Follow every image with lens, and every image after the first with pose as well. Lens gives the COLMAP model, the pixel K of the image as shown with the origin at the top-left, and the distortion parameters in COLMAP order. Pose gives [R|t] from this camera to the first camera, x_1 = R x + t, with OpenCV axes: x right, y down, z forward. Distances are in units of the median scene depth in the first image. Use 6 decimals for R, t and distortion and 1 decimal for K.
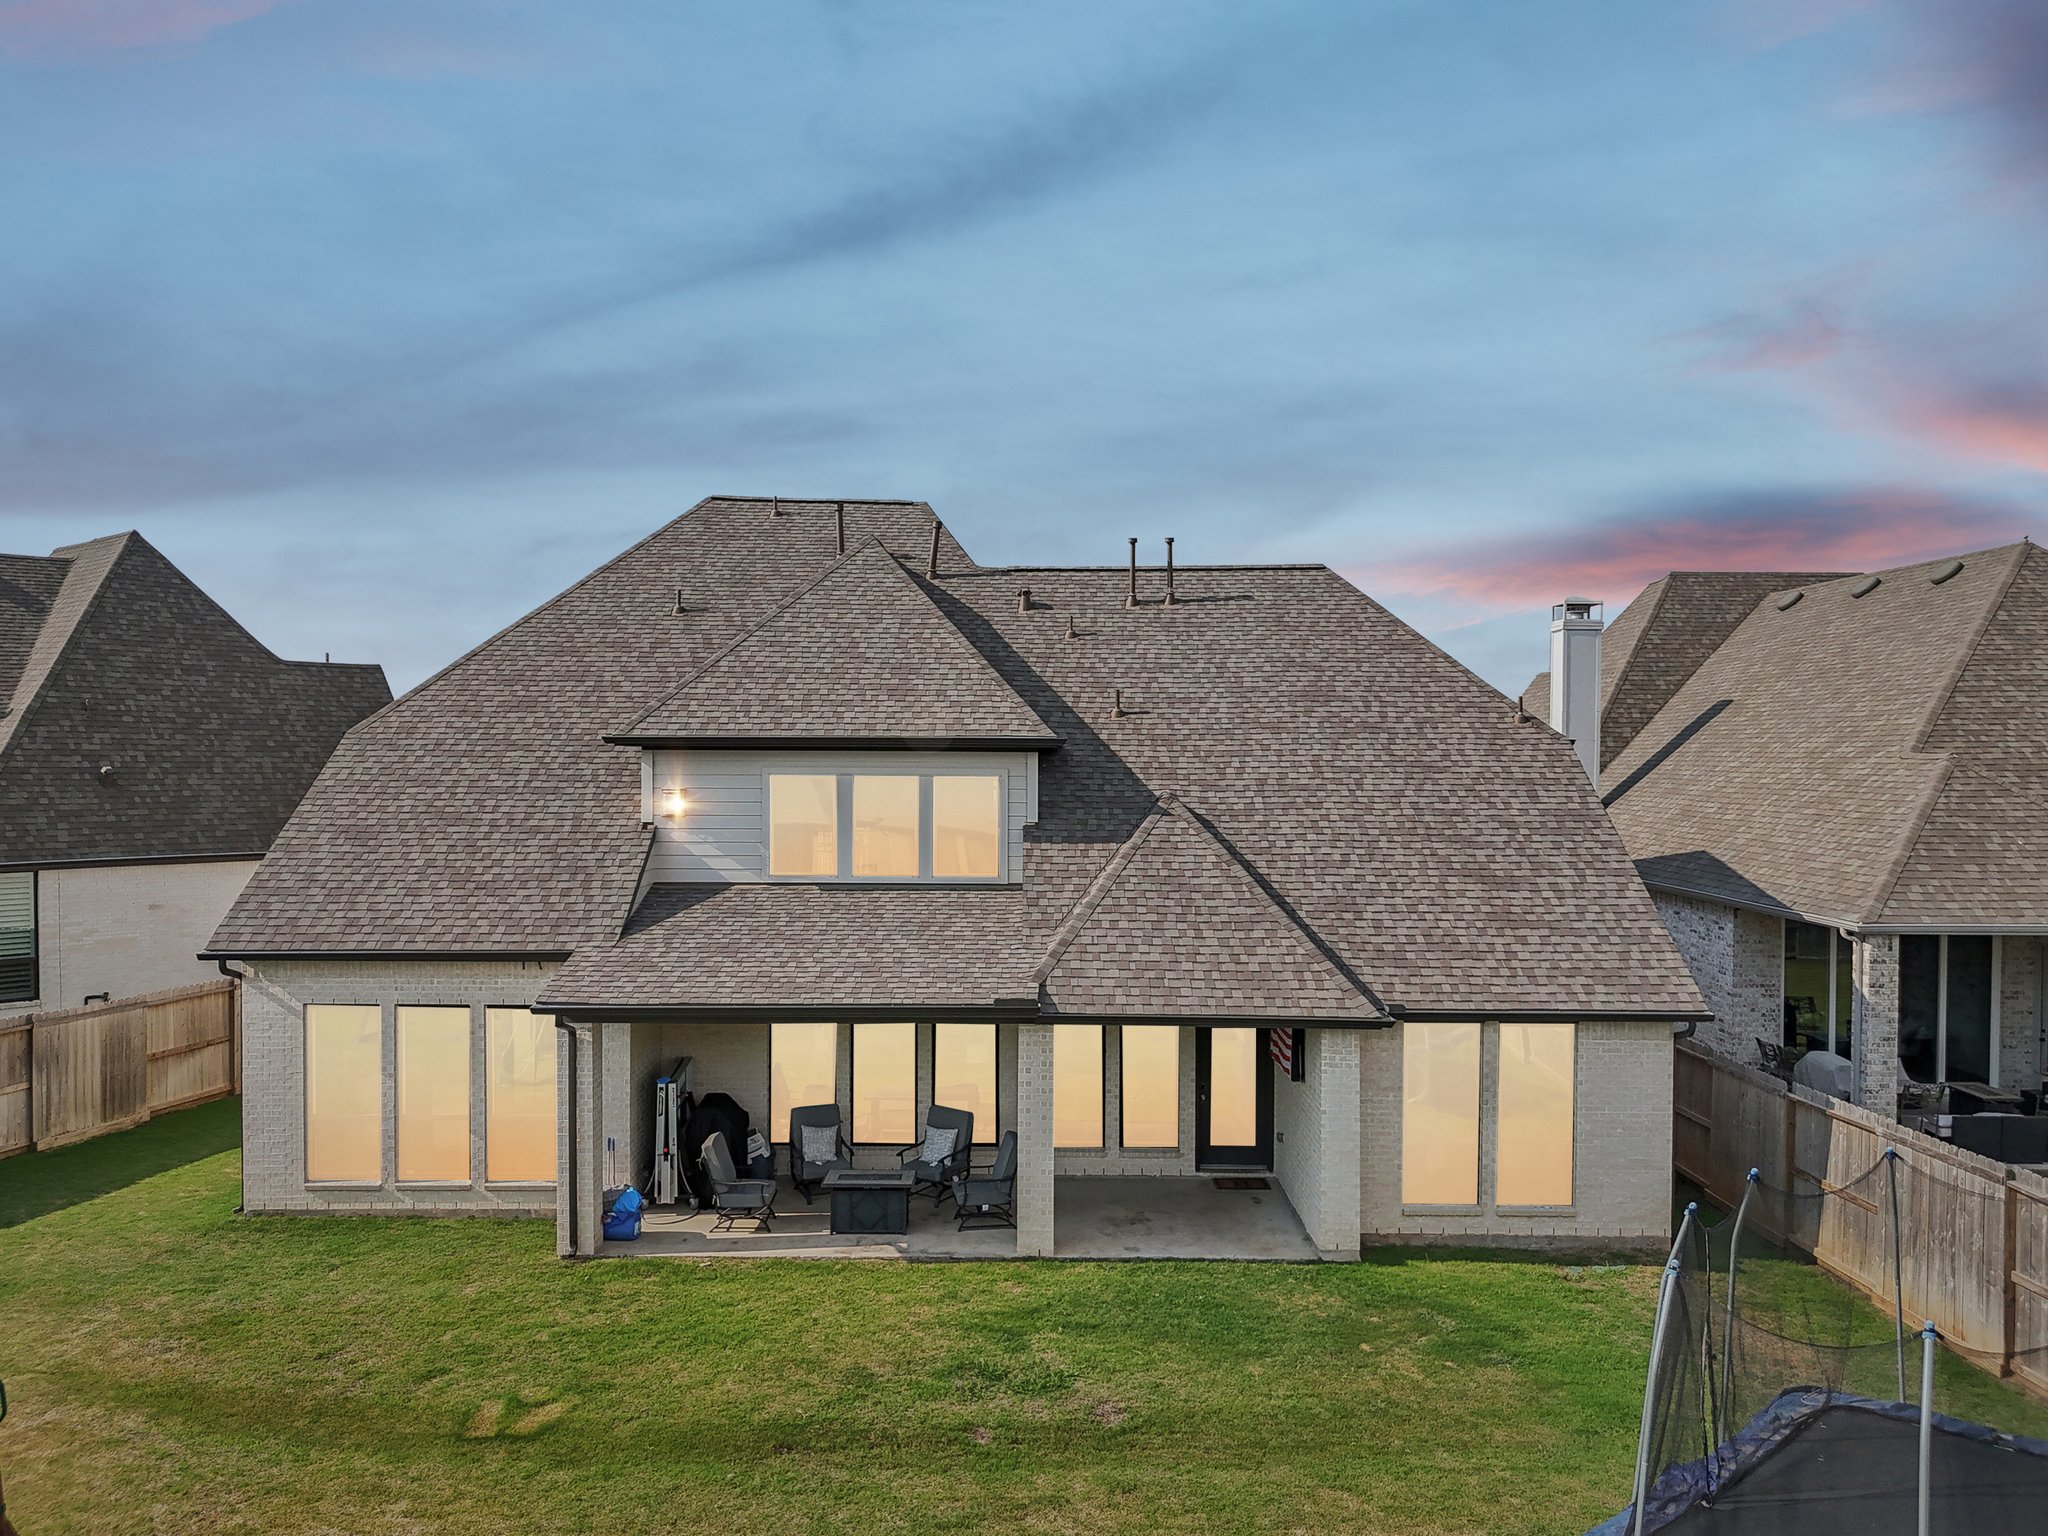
lens RADIAL K [[1559.2, 0, 1028.5], [0, 1559.2, 847.5], [0, 0, 1]] dist [0.046589, -0.044346]
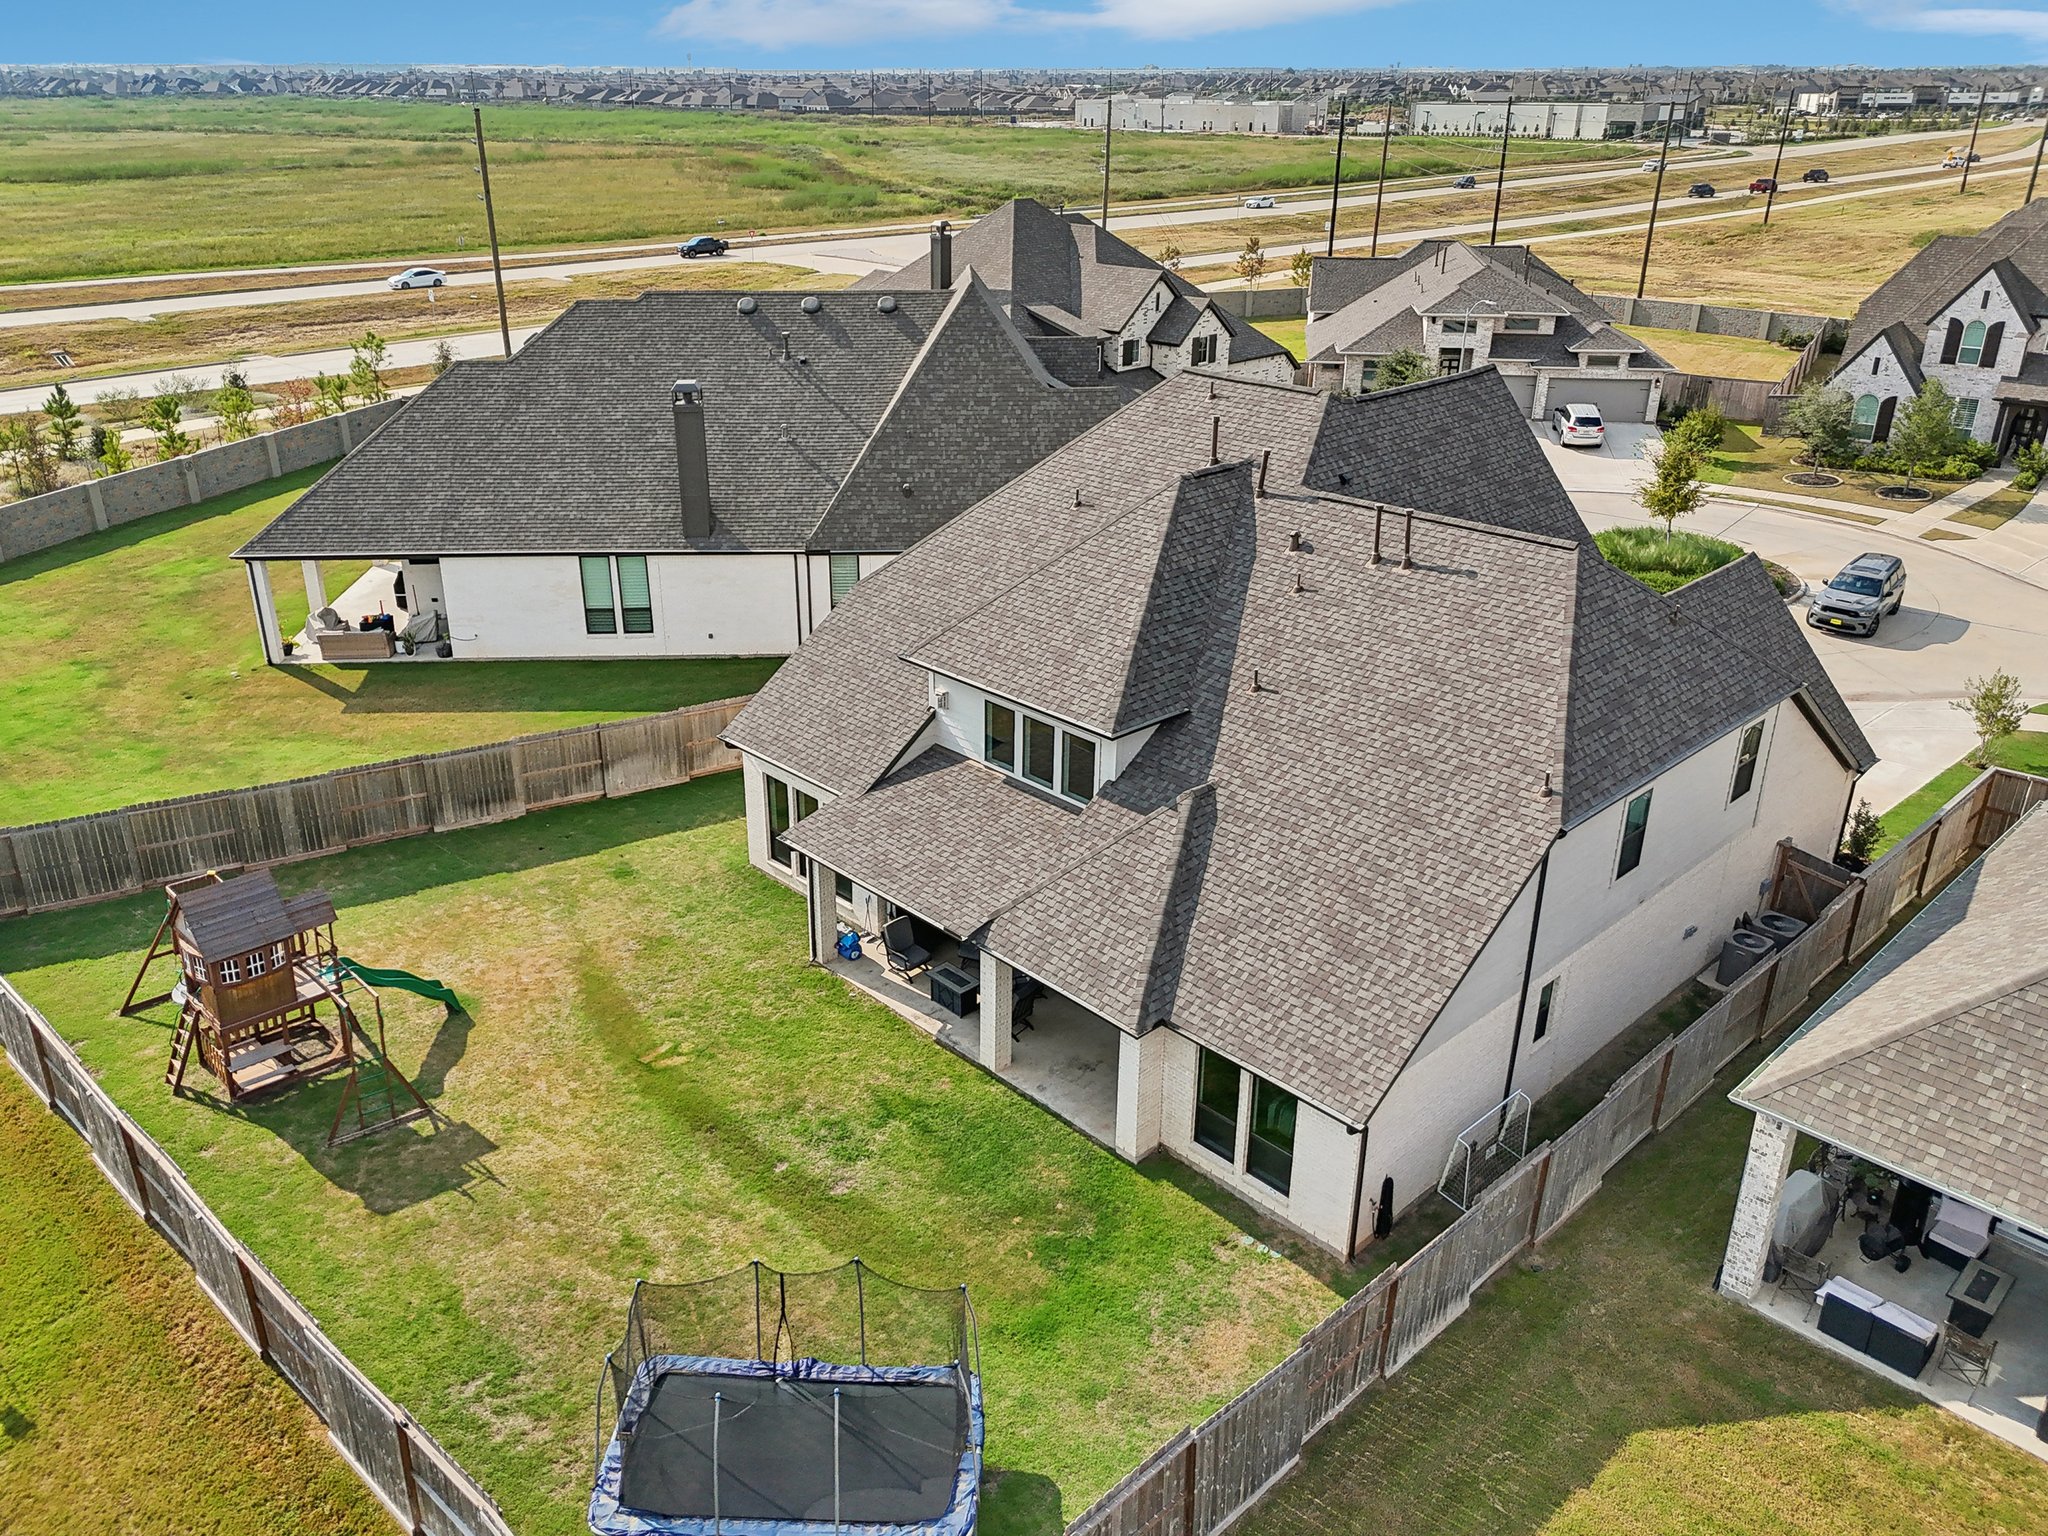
lens RADIAL K [[1572.4, 0, 1014.1], [0, 1572.4, 778.4], [0, 0, 1]] dist [0.054384, -0.051035]
pose [[0.684170, 0.302327, -0.663709, 0.991021], [-0.037152, 0.923301, 0.382277, -0.625103], [0.728375, -0.236885, 0.642927, 0.041212]]
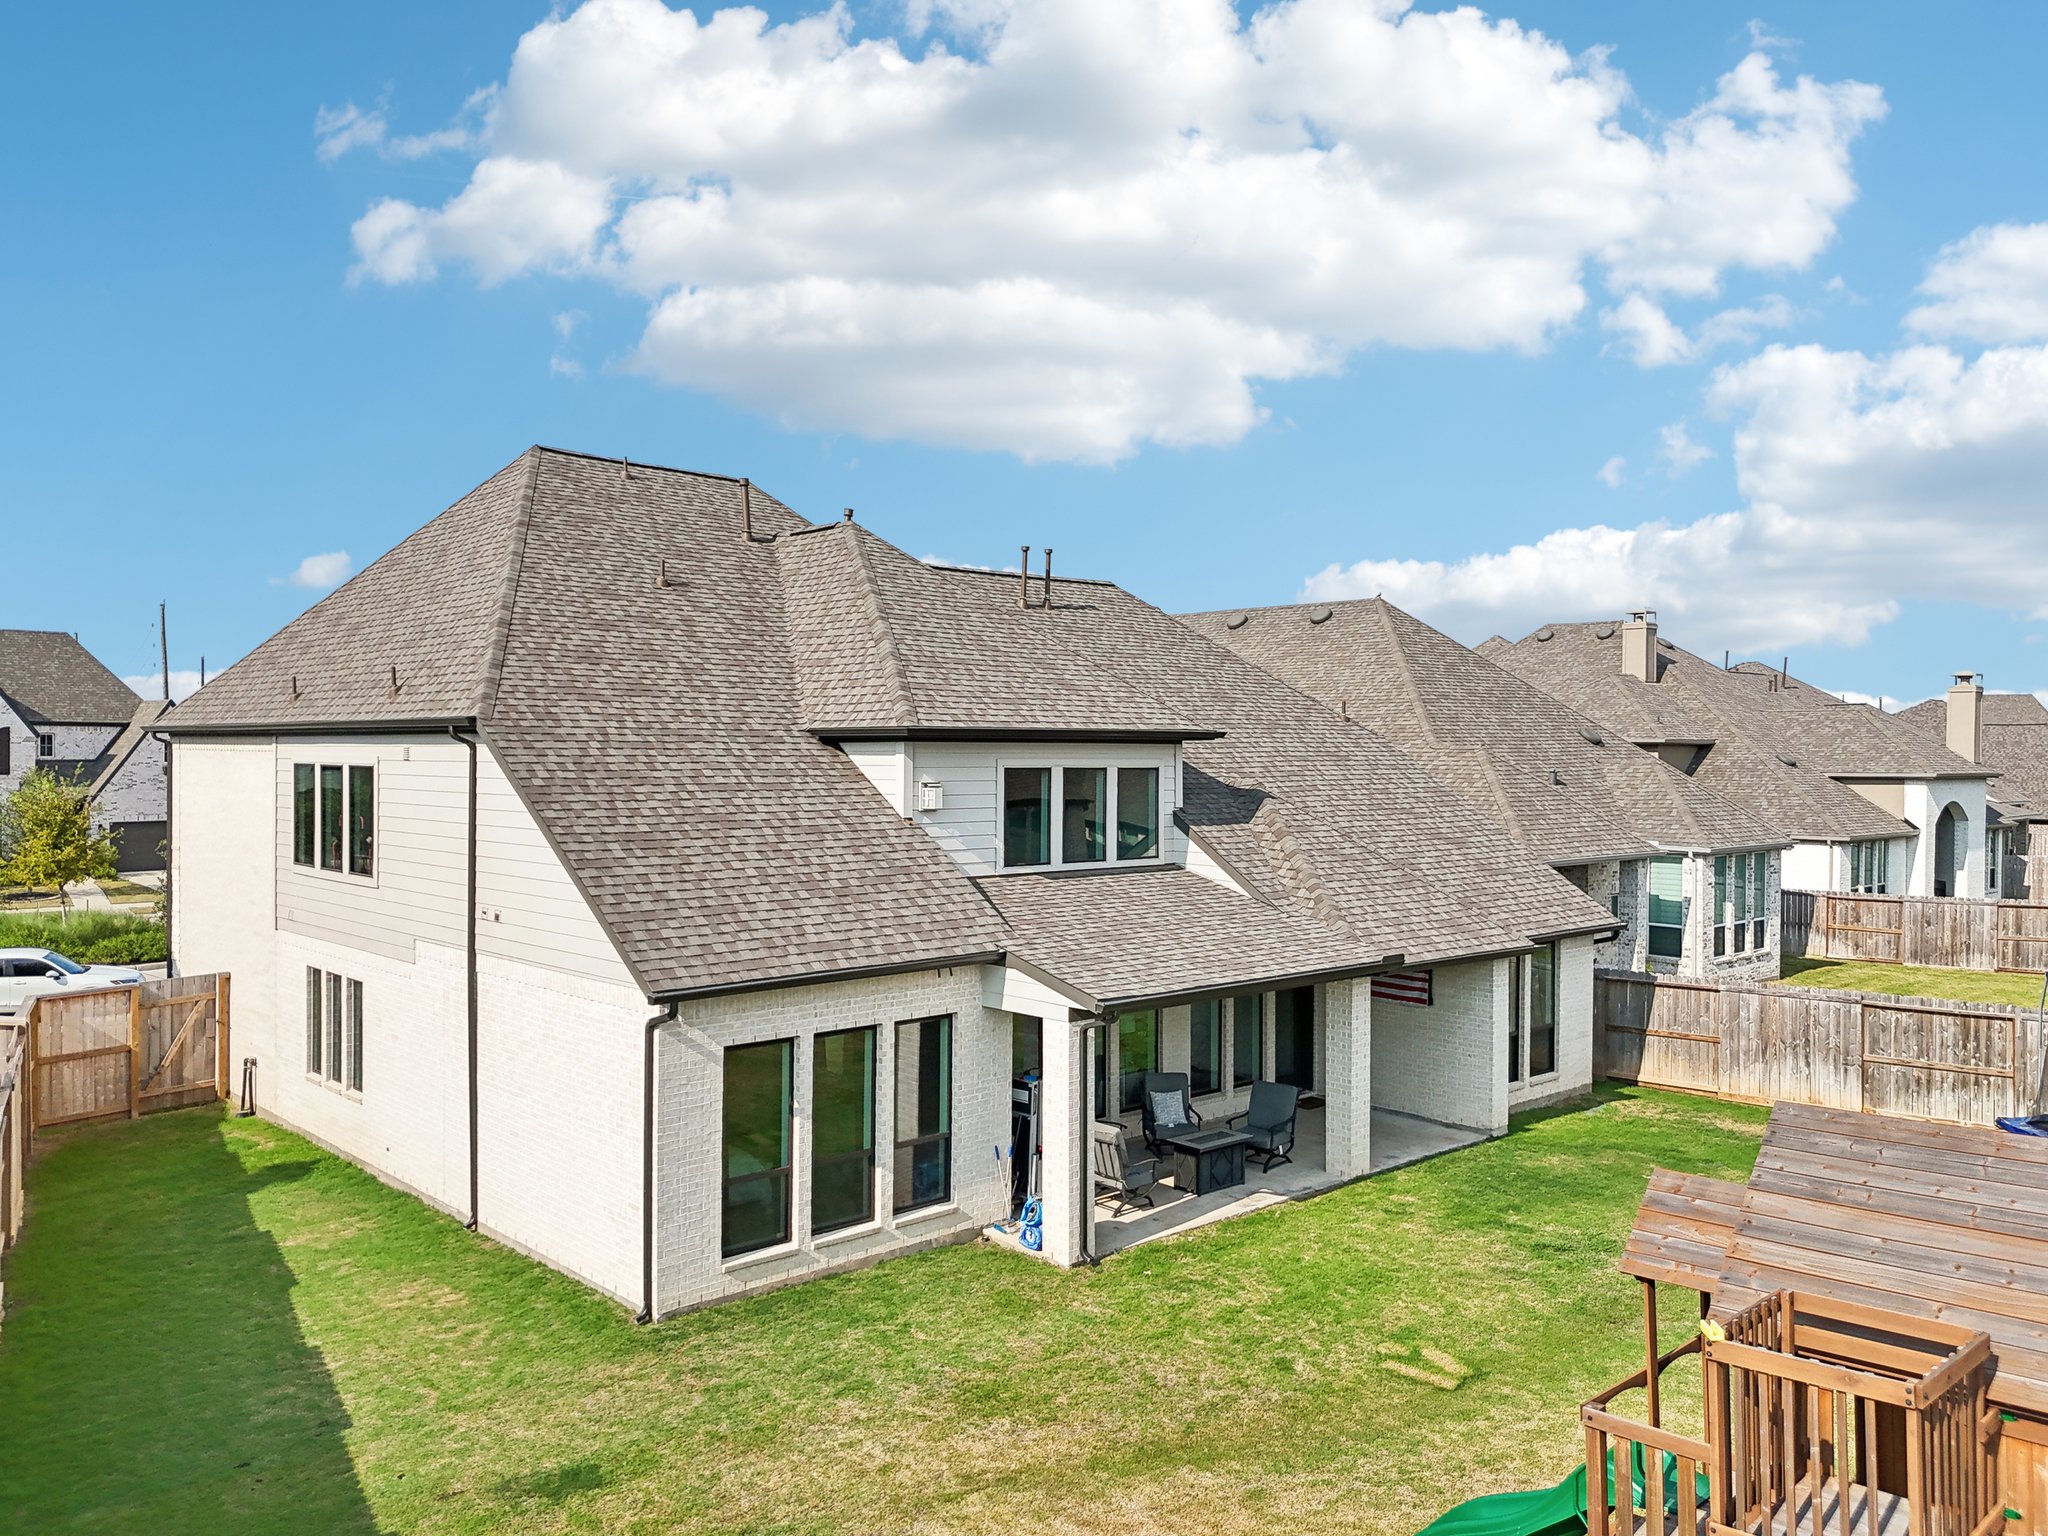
lens RADIAL K [[1547.9, 0, 1036.0], [0, 1547.9, 800.3], [0, 0, 1]] dist [0.040773, -0.031247]
pose [[0.737298, -0.023734, 0.675150, -0.928491], [0.039478, 0.999189, -0.007987, -0.018535], [-0.674413, 0.032543, 0.737637, 0.291502]]
